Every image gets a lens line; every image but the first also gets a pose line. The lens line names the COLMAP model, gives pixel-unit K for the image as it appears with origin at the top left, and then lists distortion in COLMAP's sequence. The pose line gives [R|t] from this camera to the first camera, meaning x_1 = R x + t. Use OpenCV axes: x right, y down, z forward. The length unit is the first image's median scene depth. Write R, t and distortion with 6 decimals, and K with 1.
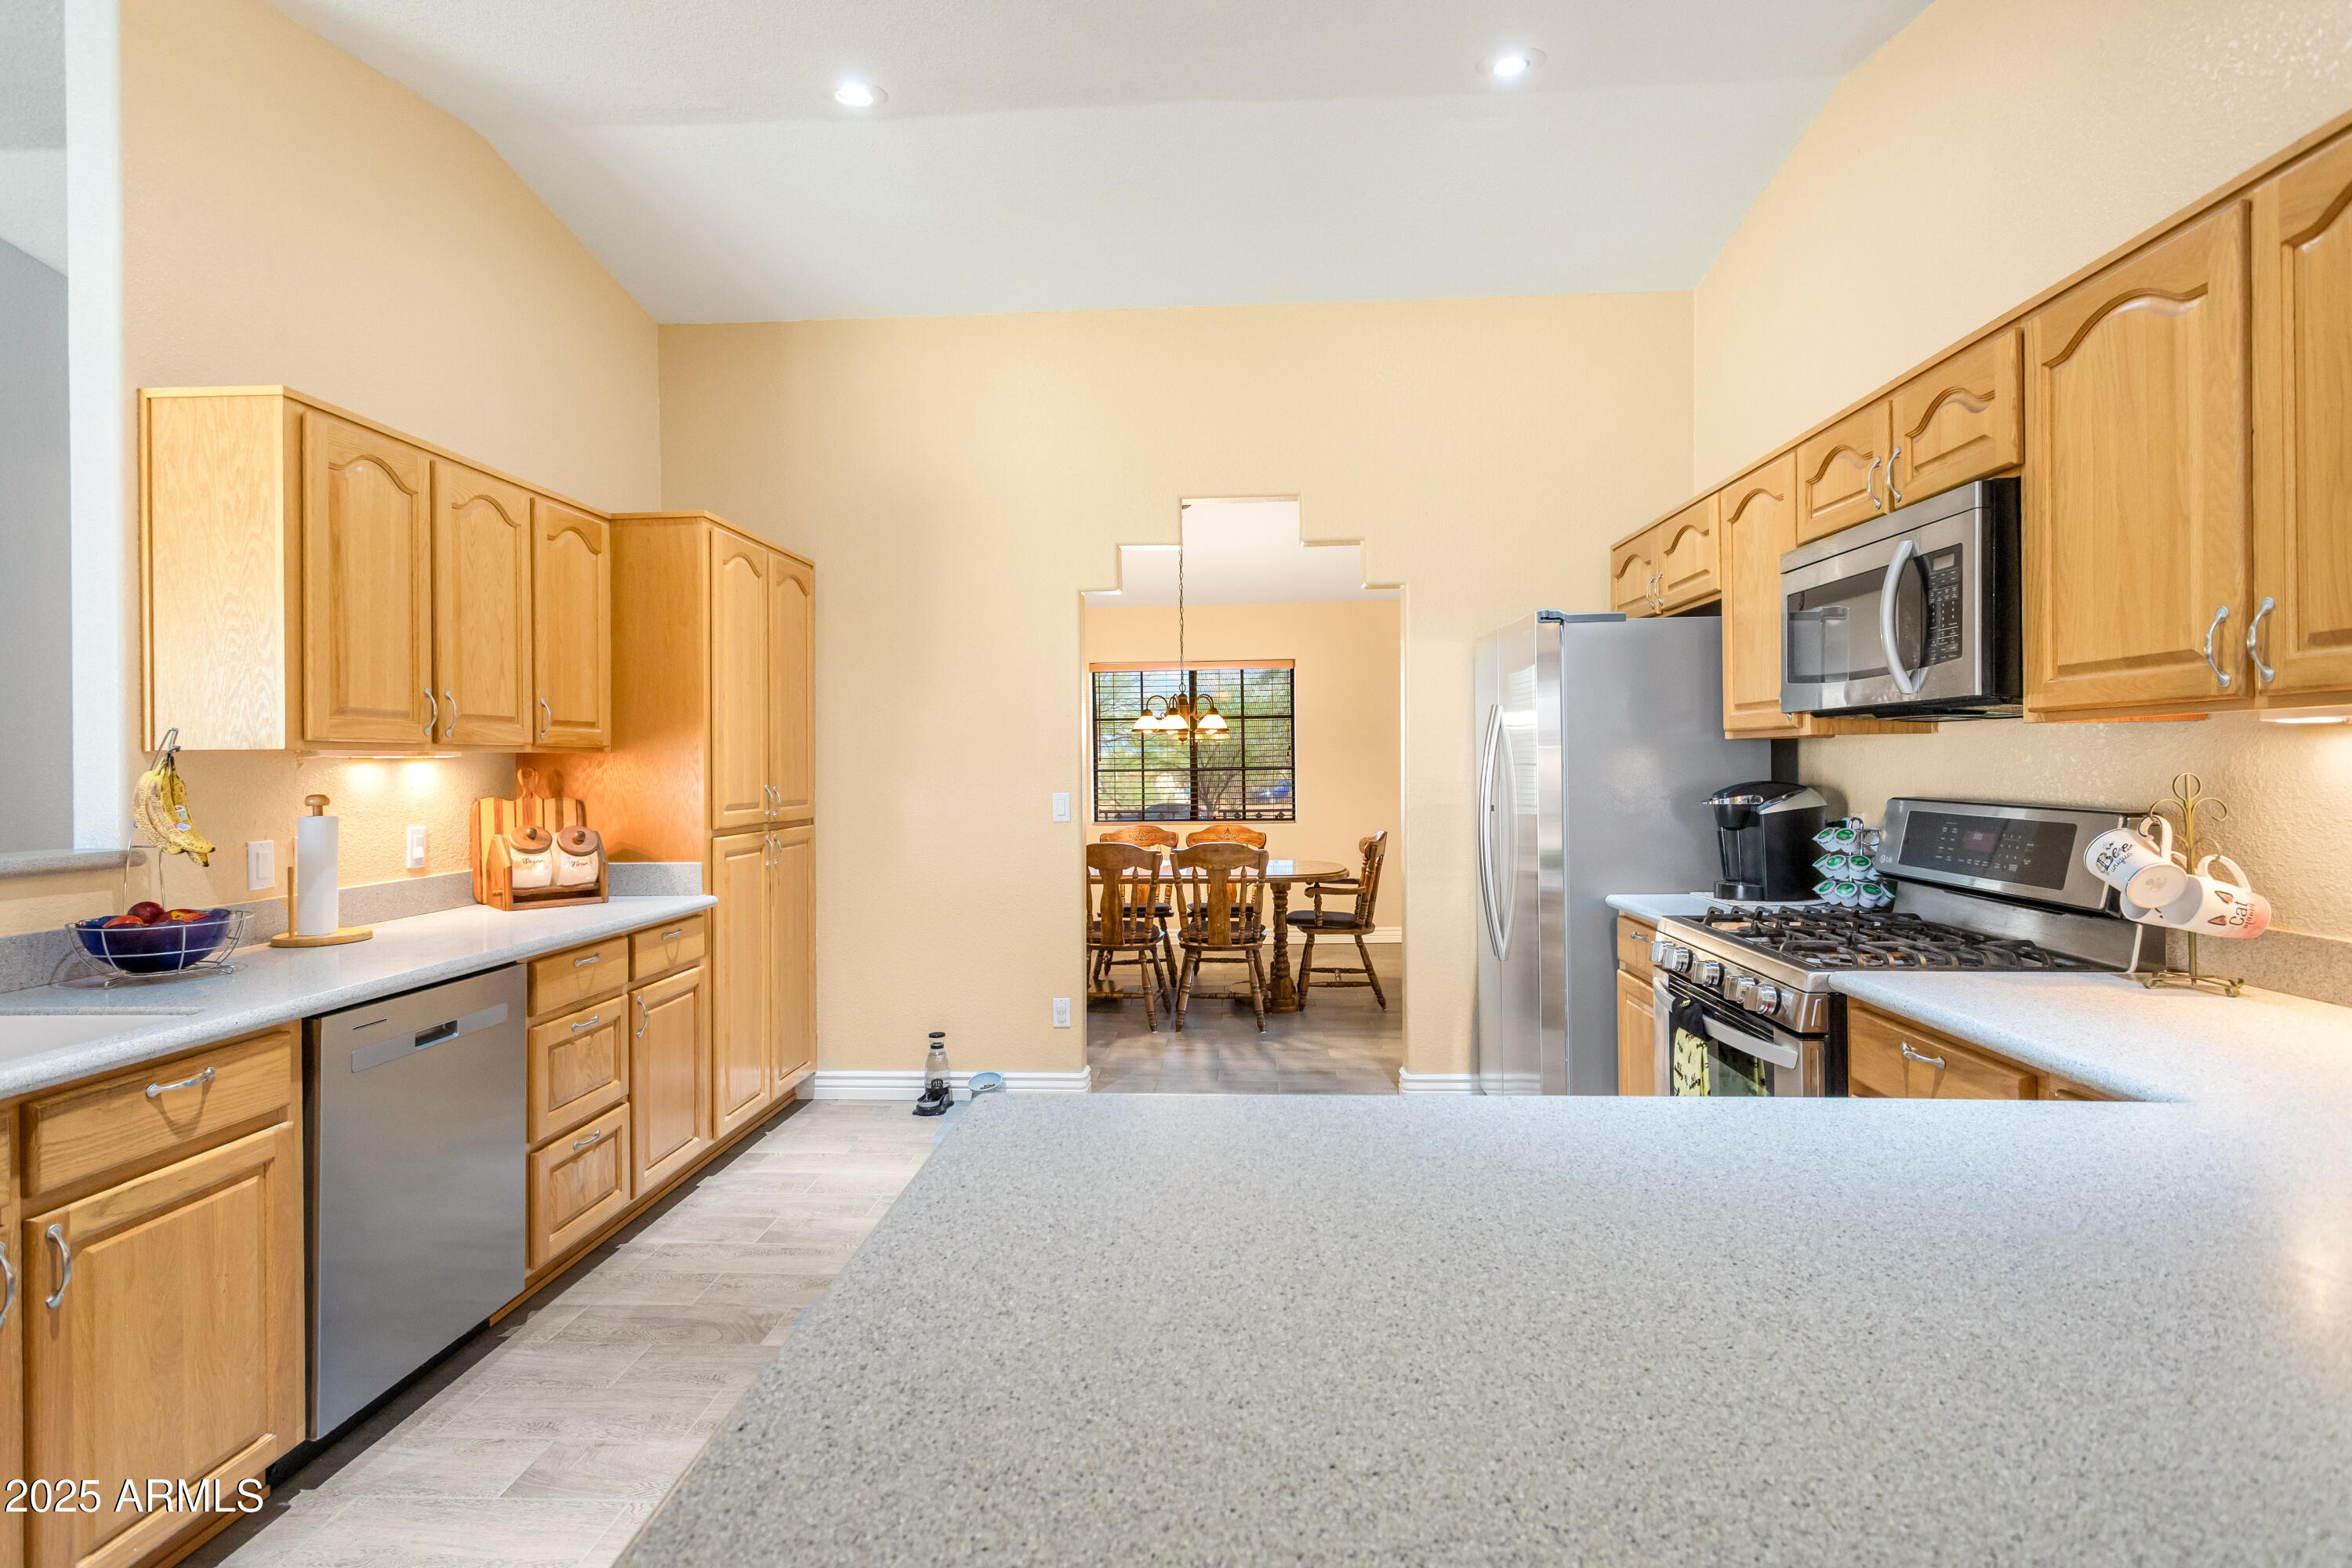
lens RADIAL K [[1143.0, 0, 1168.4], [0, 1143.0, 763.5], [0, 0, 1]] dist [-0.002158, -0.000011]
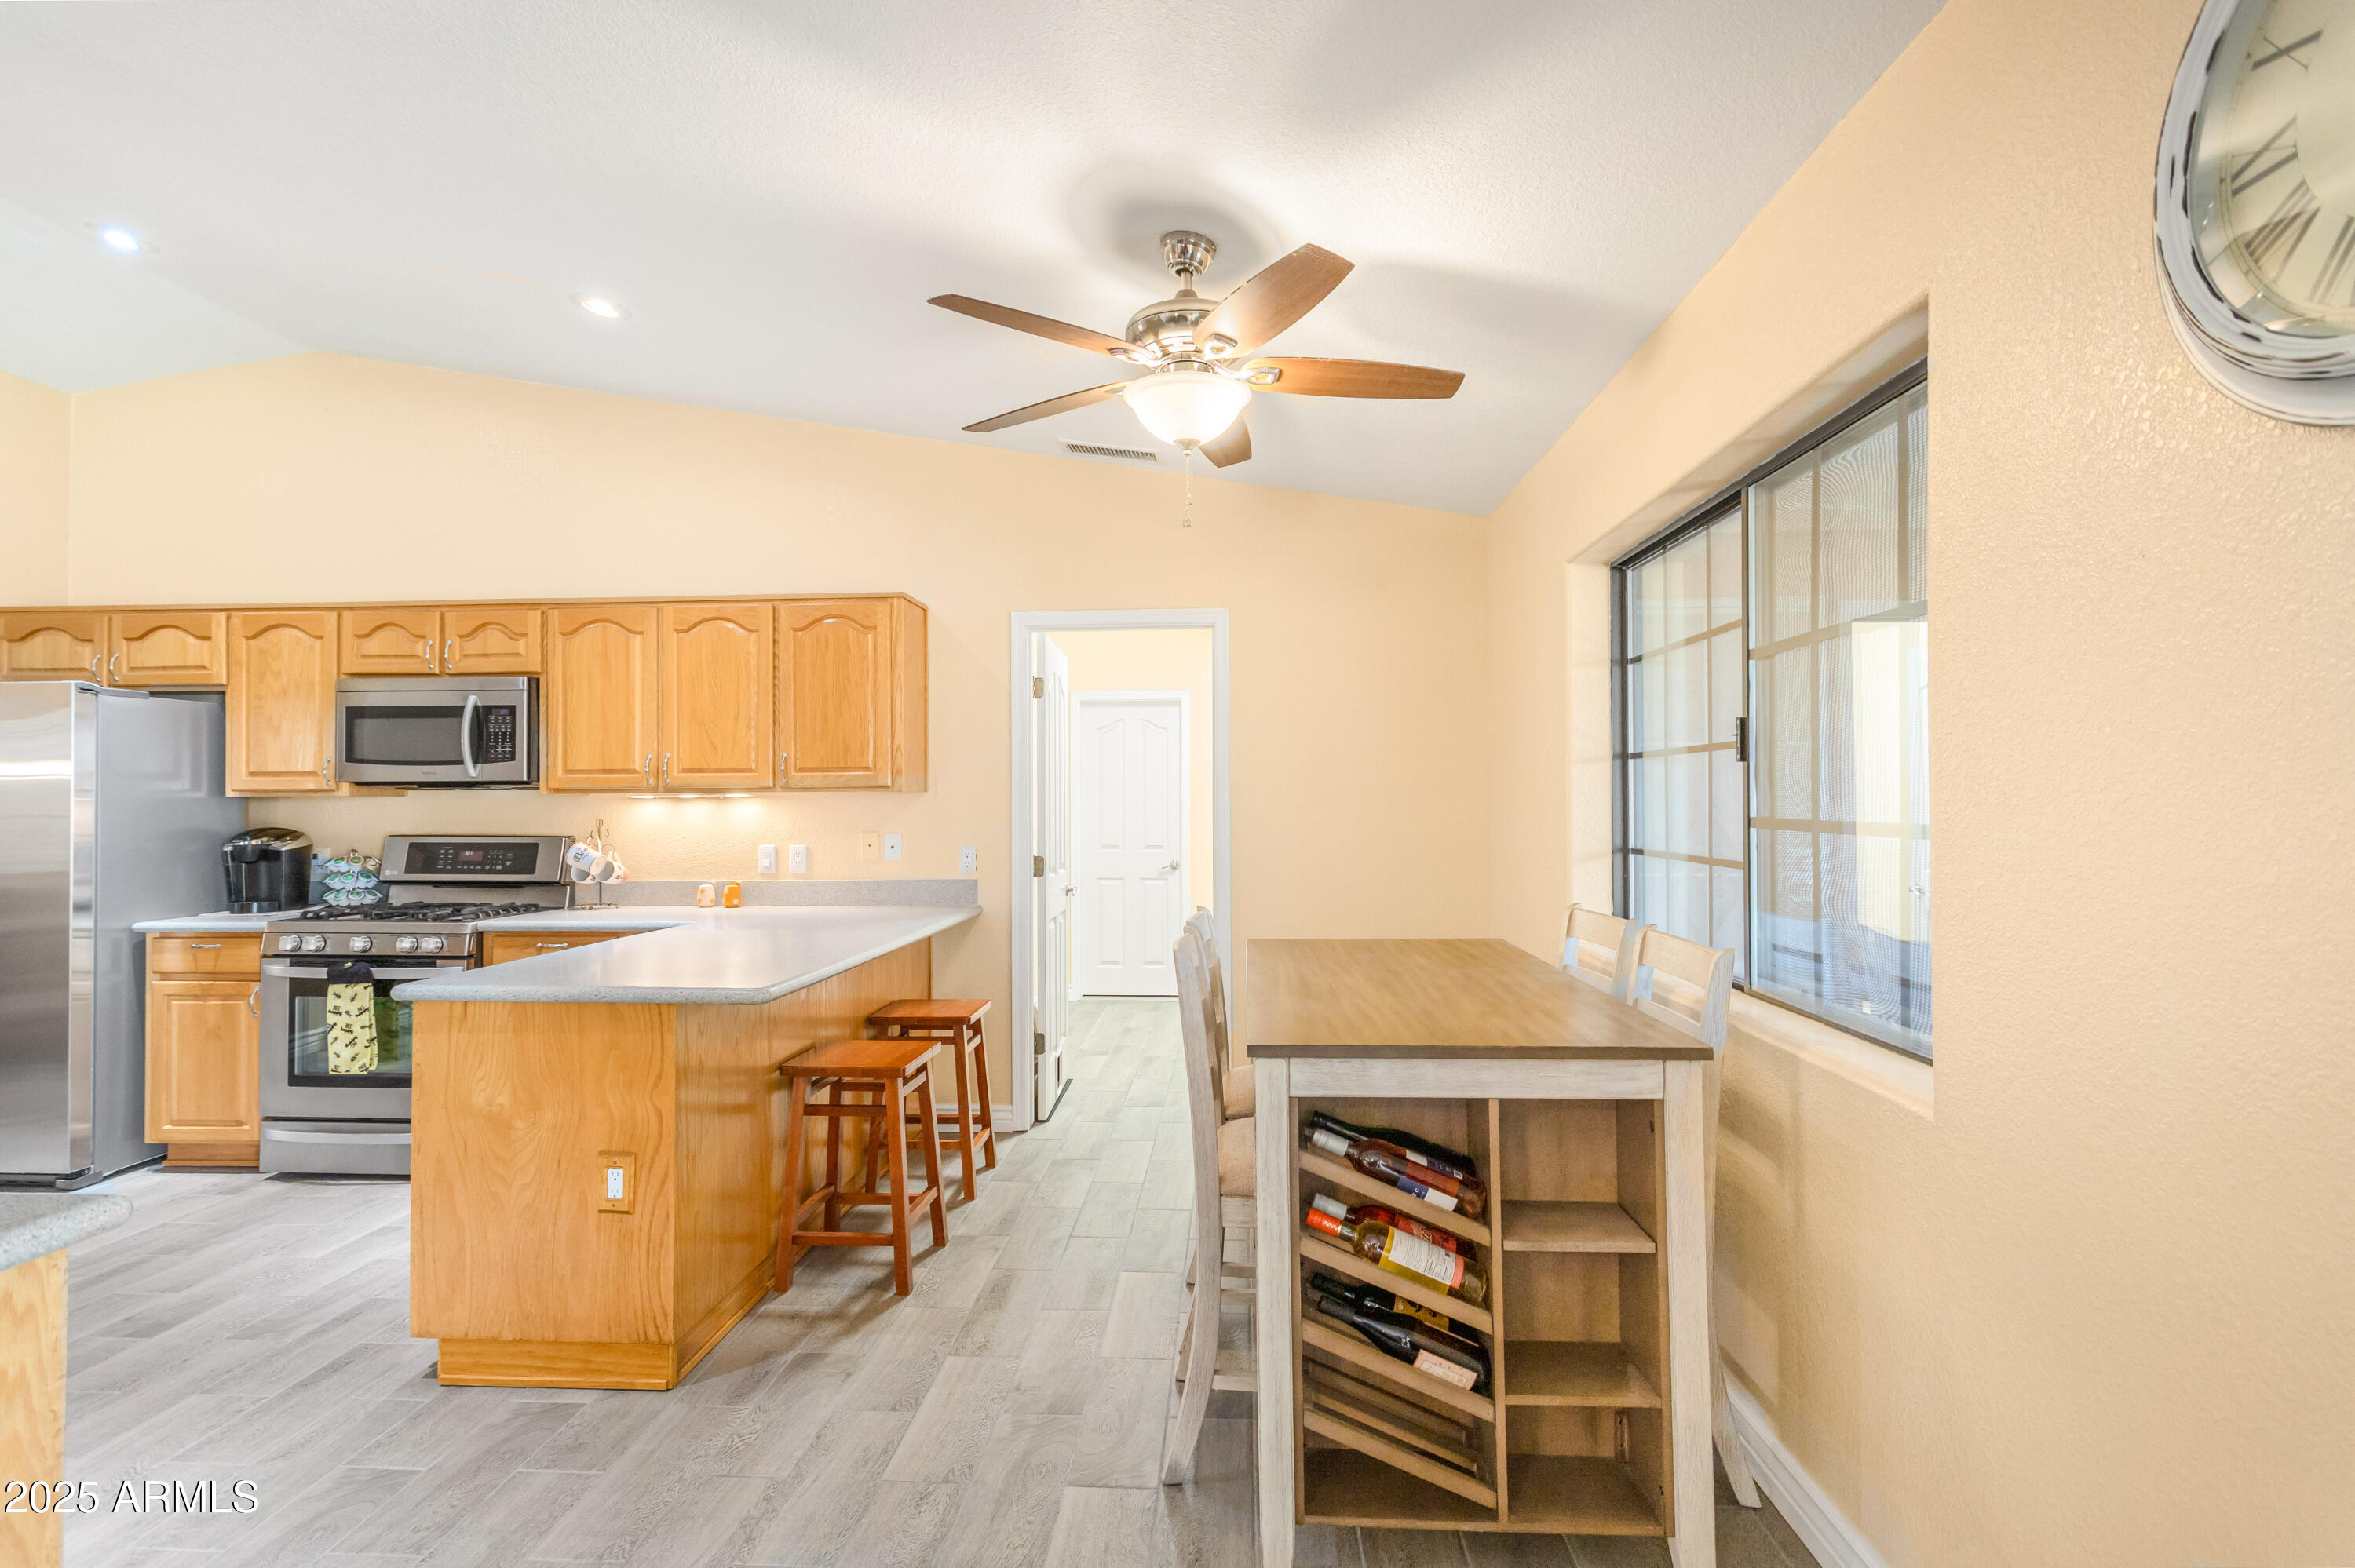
lens RADIAL K [[1144.3, 0, 1169.9], [0, 1144.3, 763.4], [0, 0, 1]] dist [-0.002158, -0.000011]
pose [[-0.004786, 0.047957, 0.998838, -1.292911], [0.003182, 0.998845, -0.047942, 0.012034], [-0.999983, 0.002949, -0.004933, -0.151919]]
